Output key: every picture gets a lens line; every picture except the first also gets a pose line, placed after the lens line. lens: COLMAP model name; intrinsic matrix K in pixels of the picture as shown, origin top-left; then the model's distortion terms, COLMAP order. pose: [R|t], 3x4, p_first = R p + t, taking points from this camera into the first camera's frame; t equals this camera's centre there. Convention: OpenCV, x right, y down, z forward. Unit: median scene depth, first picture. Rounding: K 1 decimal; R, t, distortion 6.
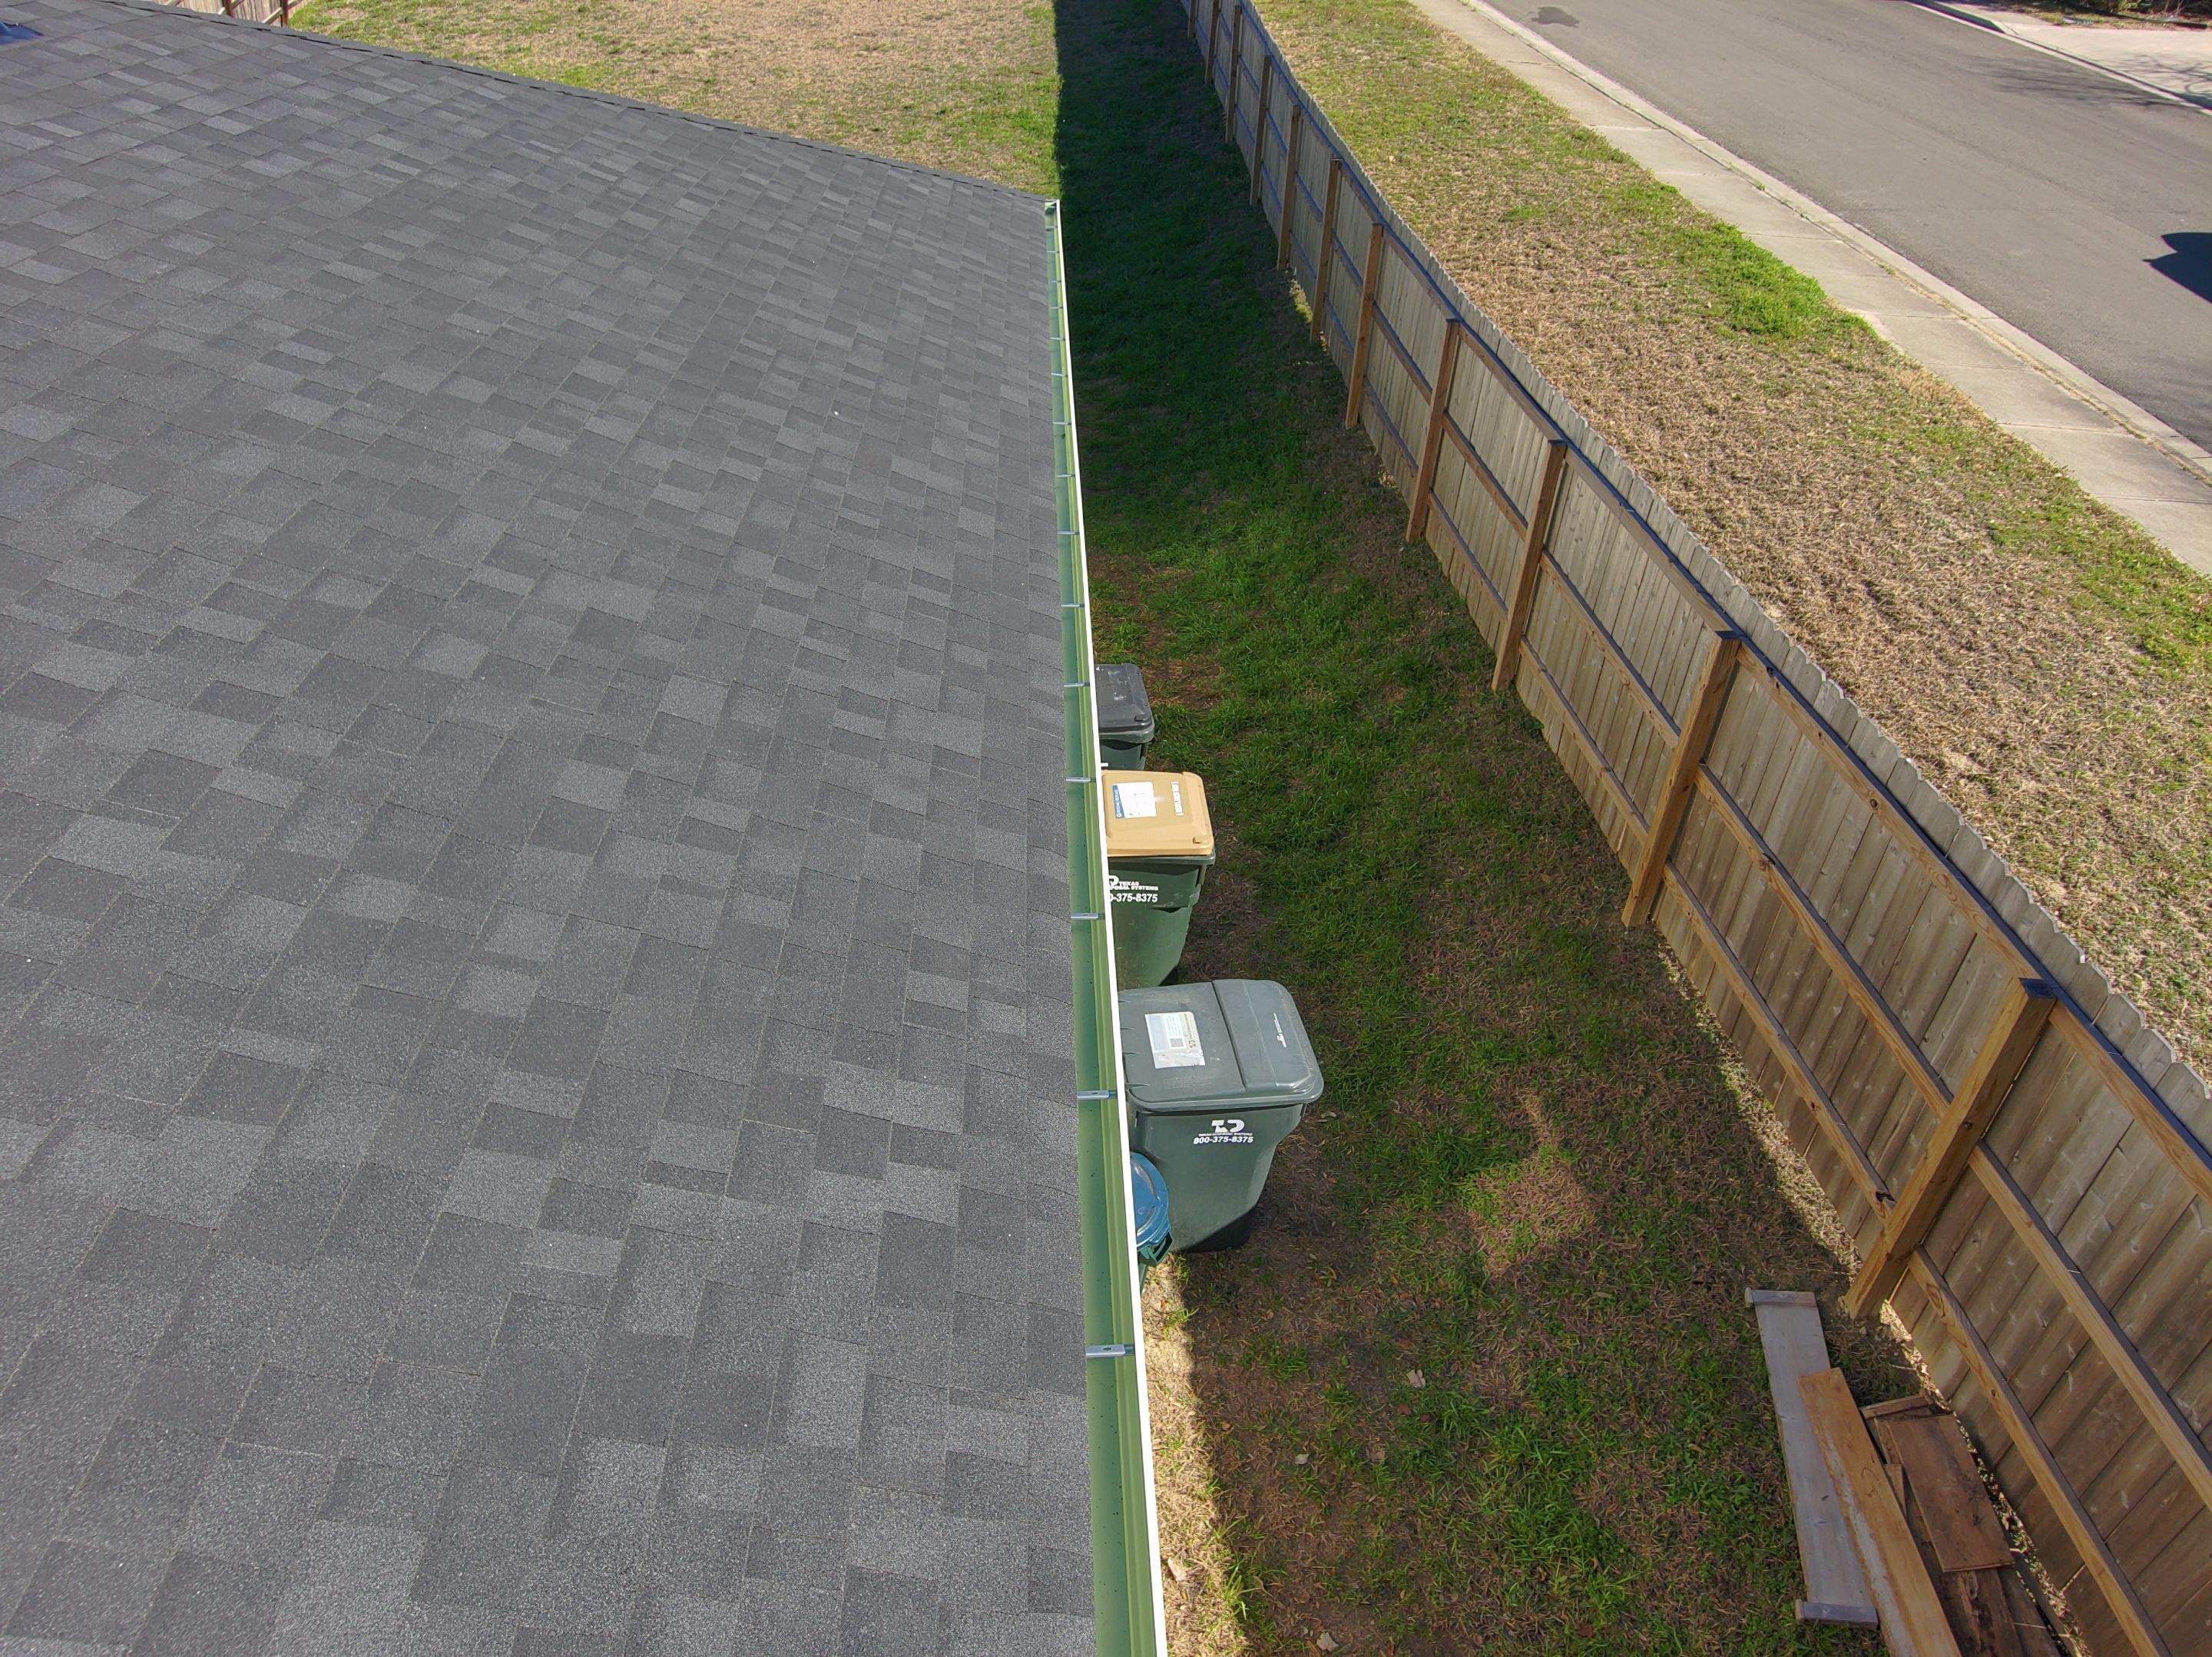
lens RADIAL K [[1305.4, 0, 1101.4], [0, 1305.4, 828.6], [0, 0, 1]] dist [0.077810, -0.104771]
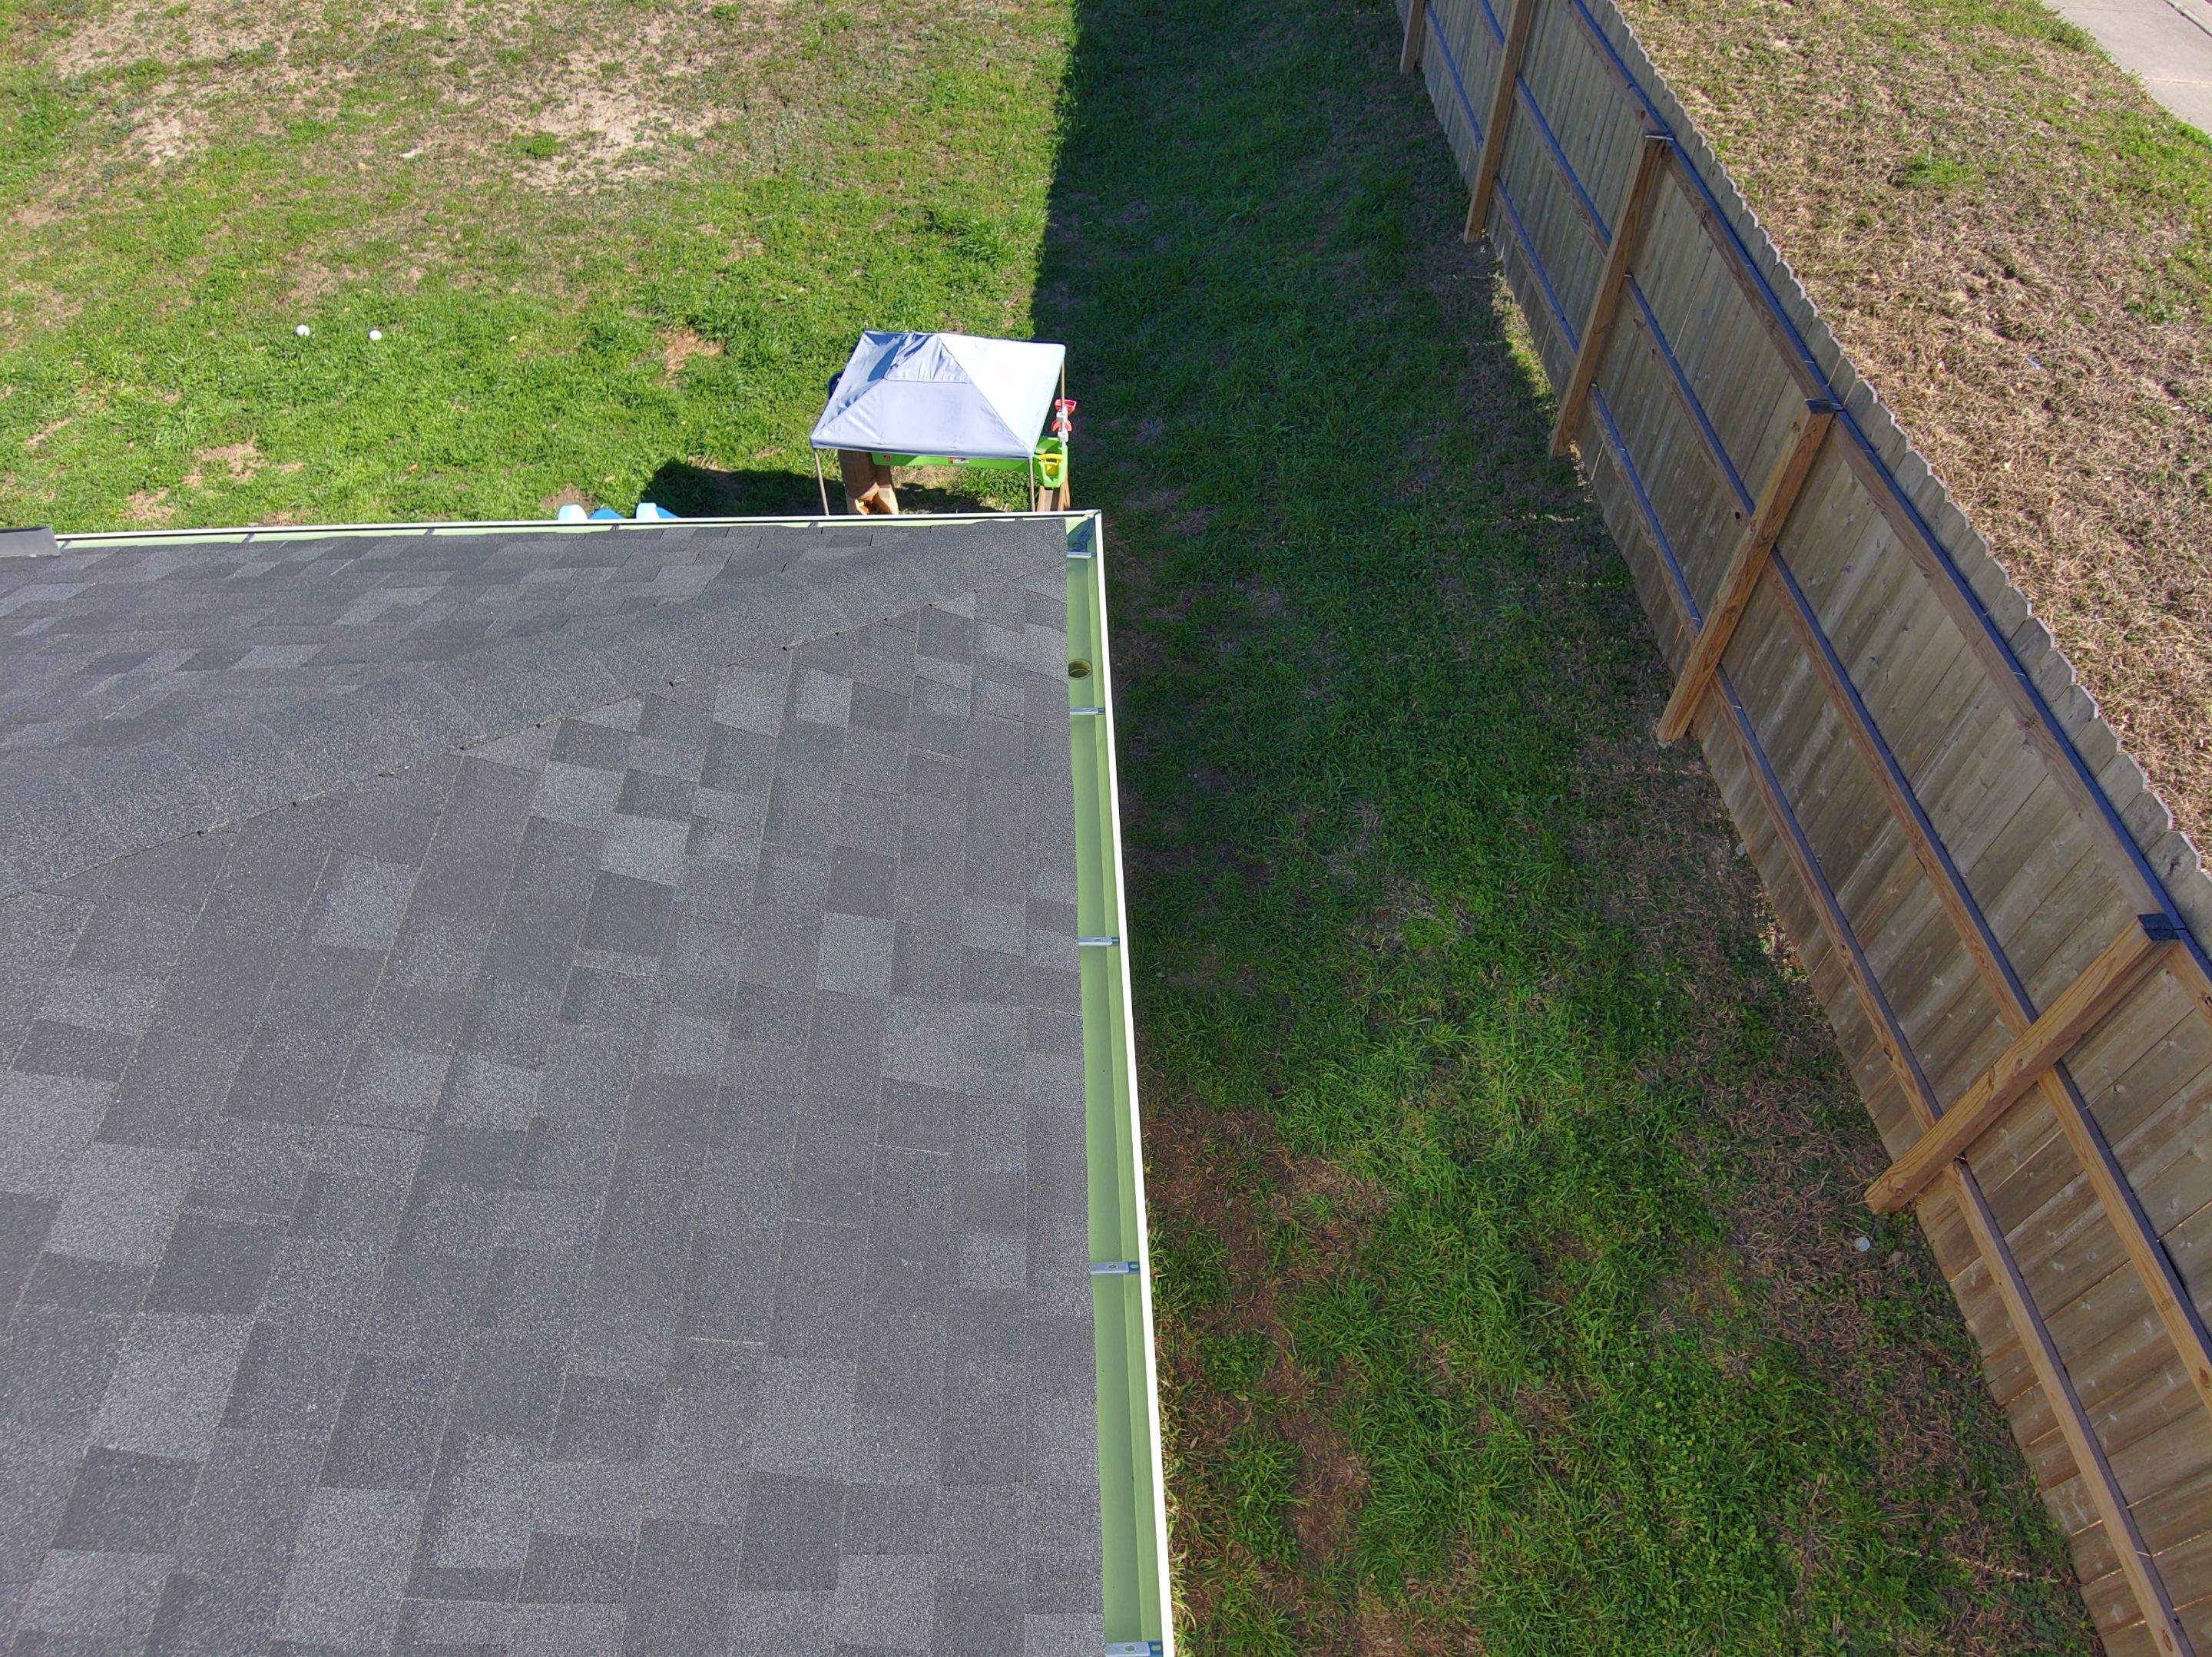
lens RADIAL K [[1305.4, 0, 1101.4], [0, 1305.4, 828.6], [0, 0, 1]] dist [0.077810, -0.104771]
pose [[0.999986, -0.001762, -0.004988, -0.024590], [0.002792, 0.976648, 0.214827, -0.372188], [0.004493, -0.214838, 0.976639, 0.485698]]
